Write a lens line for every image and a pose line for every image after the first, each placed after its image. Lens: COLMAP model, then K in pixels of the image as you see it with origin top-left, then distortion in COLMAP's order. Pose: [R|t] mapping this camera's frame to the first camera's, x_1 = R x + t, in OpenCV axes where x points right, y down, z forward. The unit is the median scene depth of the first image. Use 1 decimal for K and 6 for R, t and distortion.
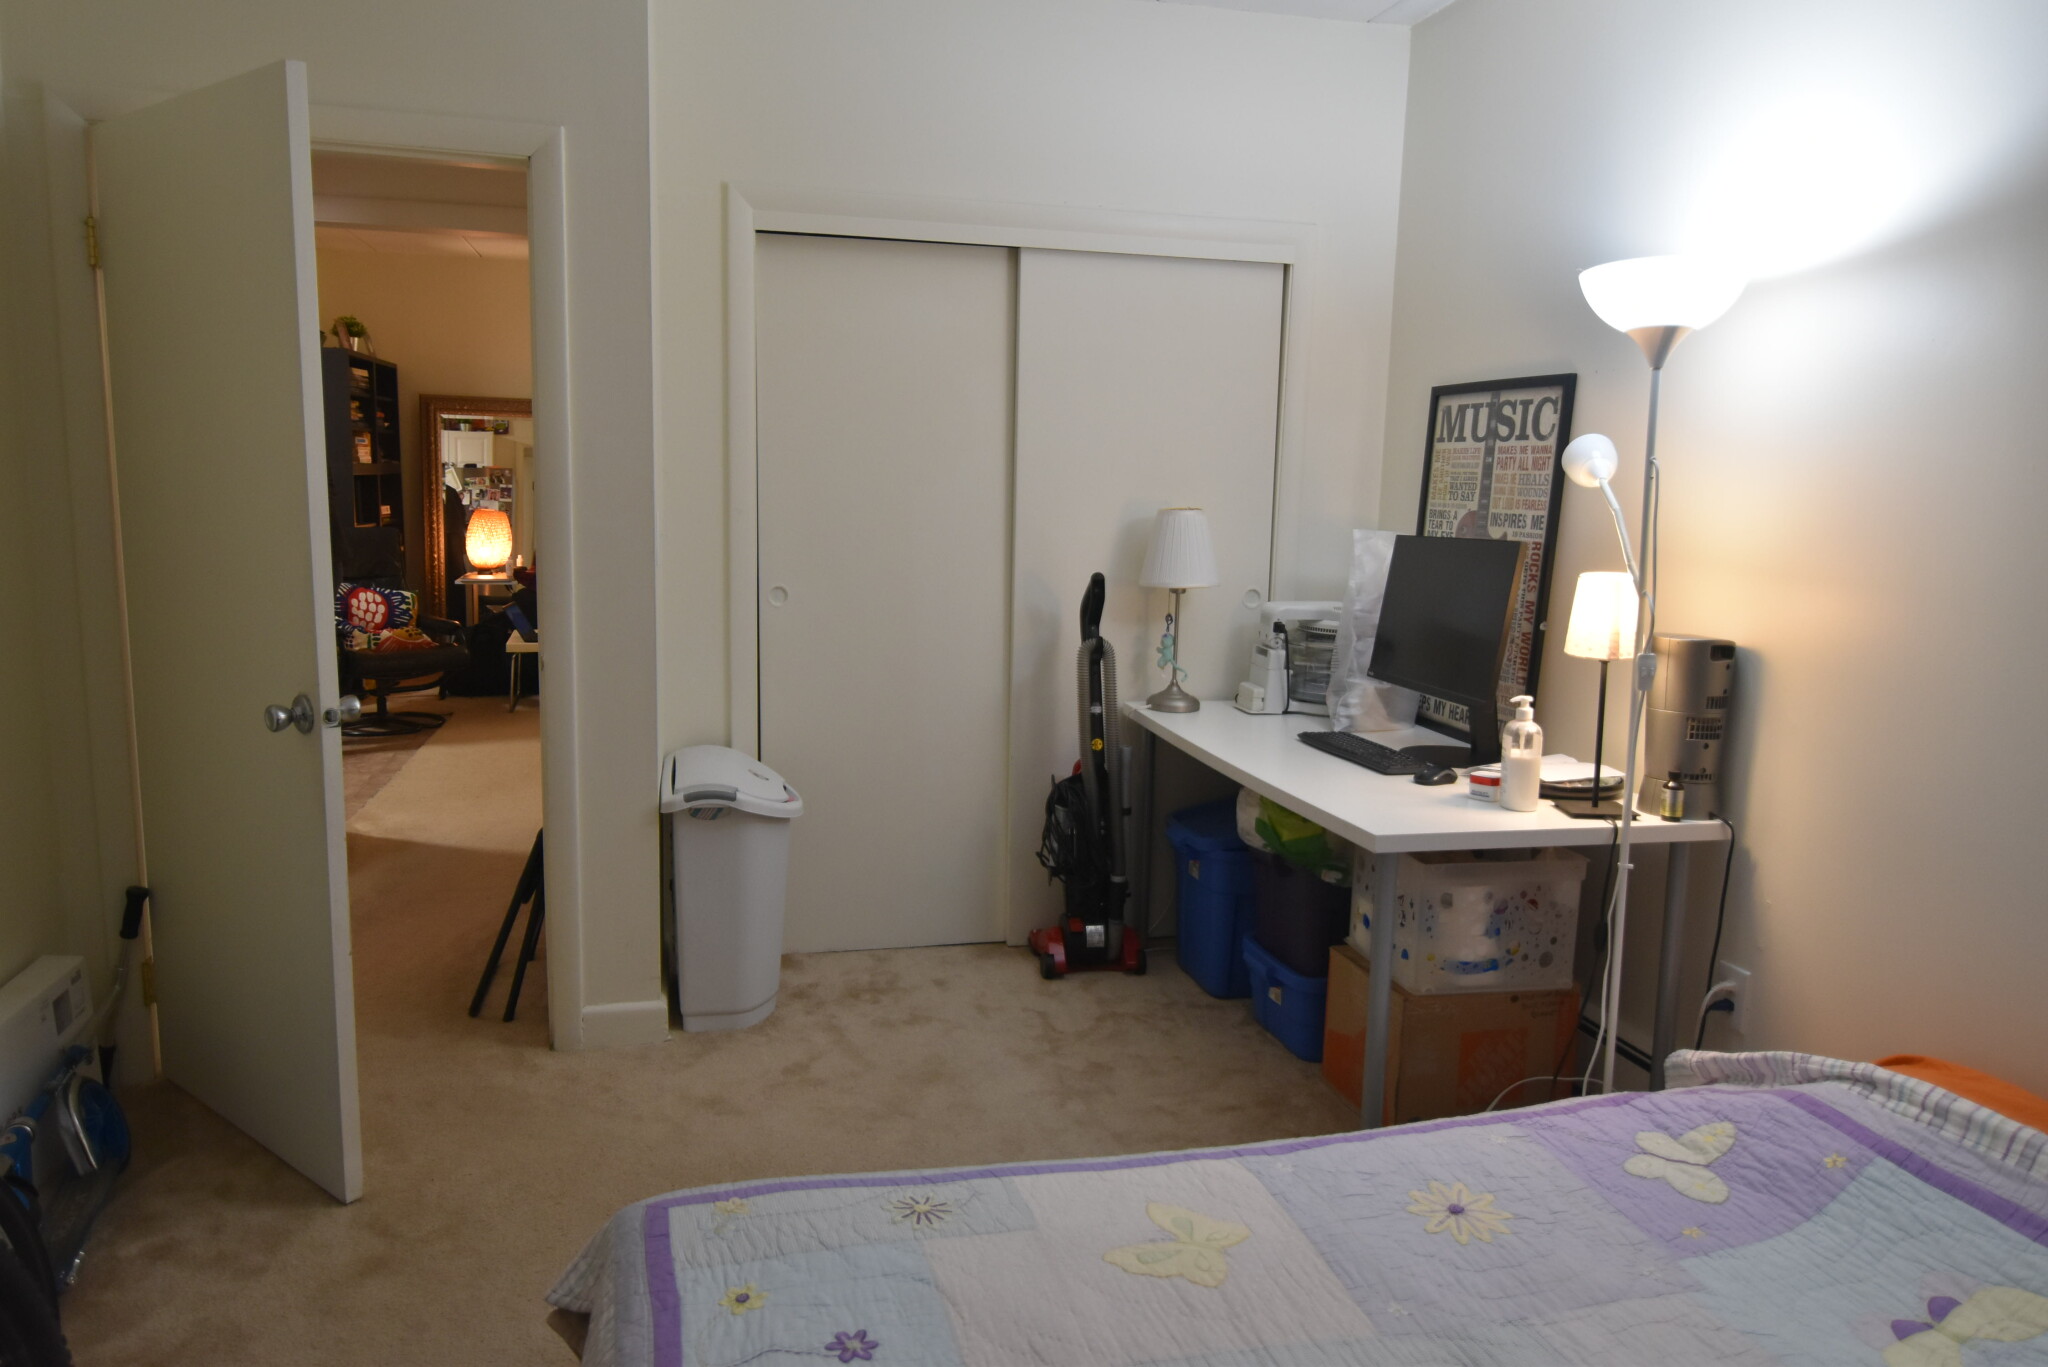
lens RADIAL K [[1359.8, 0, 1024.0], [0, 1359.8, 683.5], [0, 0, 1]] dist [0.006997, -0.024192]
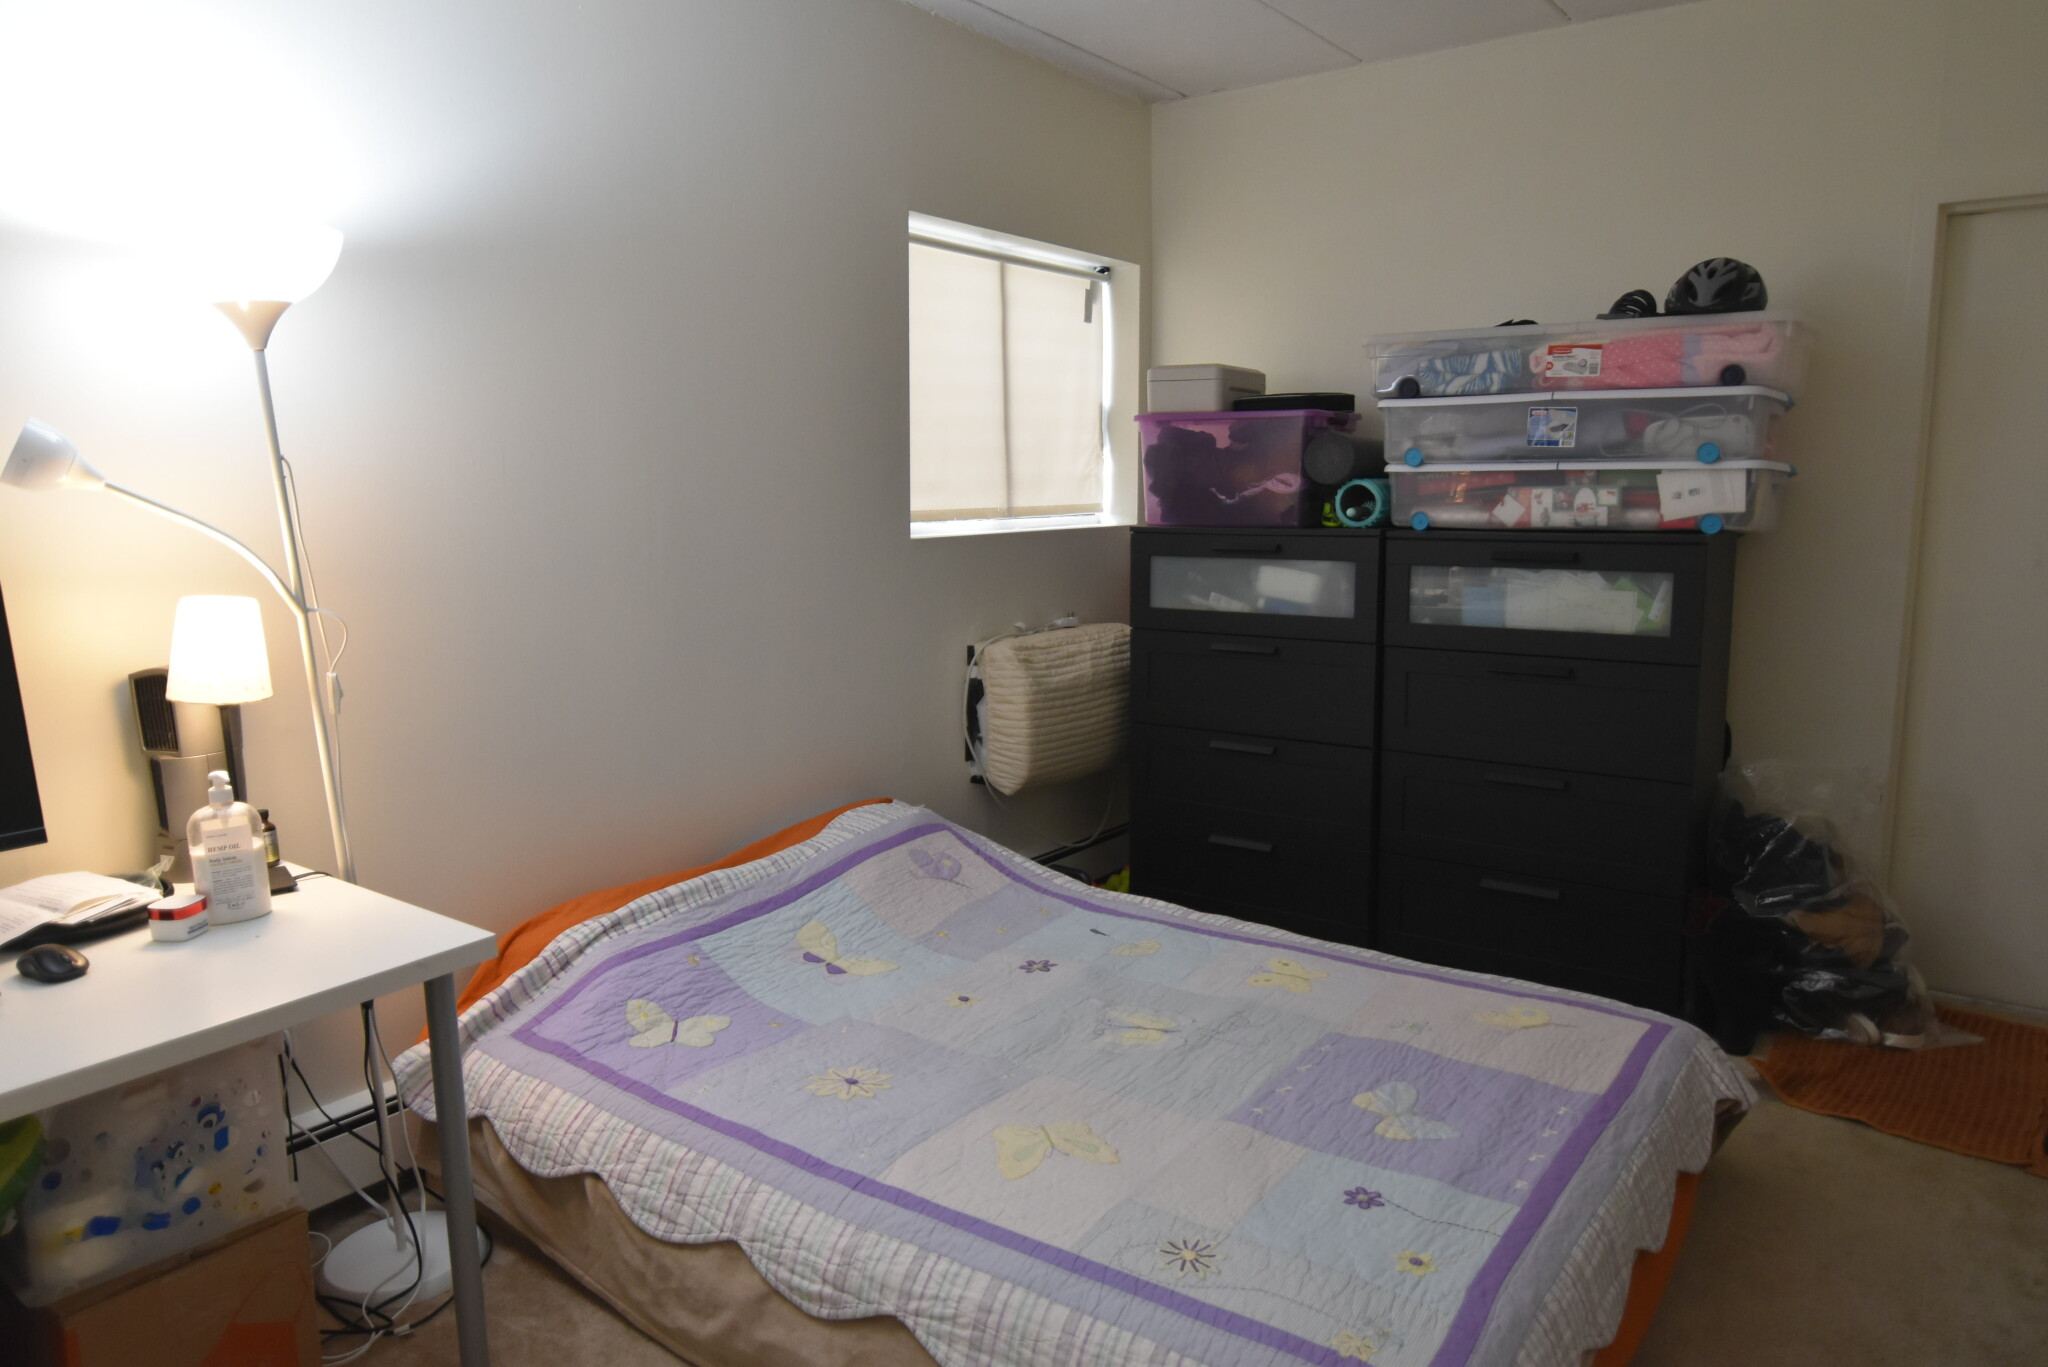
lens RADIAL K [[1359.8, 0, 1024.0], [0, 1359.8, 683.5], [0, 0, 1]] dist [0.006997, -0.024192]
pose [[-0.637182, -0.137094, 0.758422, -0.668422], [0.107440, 0.958644, 0.263551, -0.264146], [-0.763188, 0.249415, -0.596101, 1.548182]]
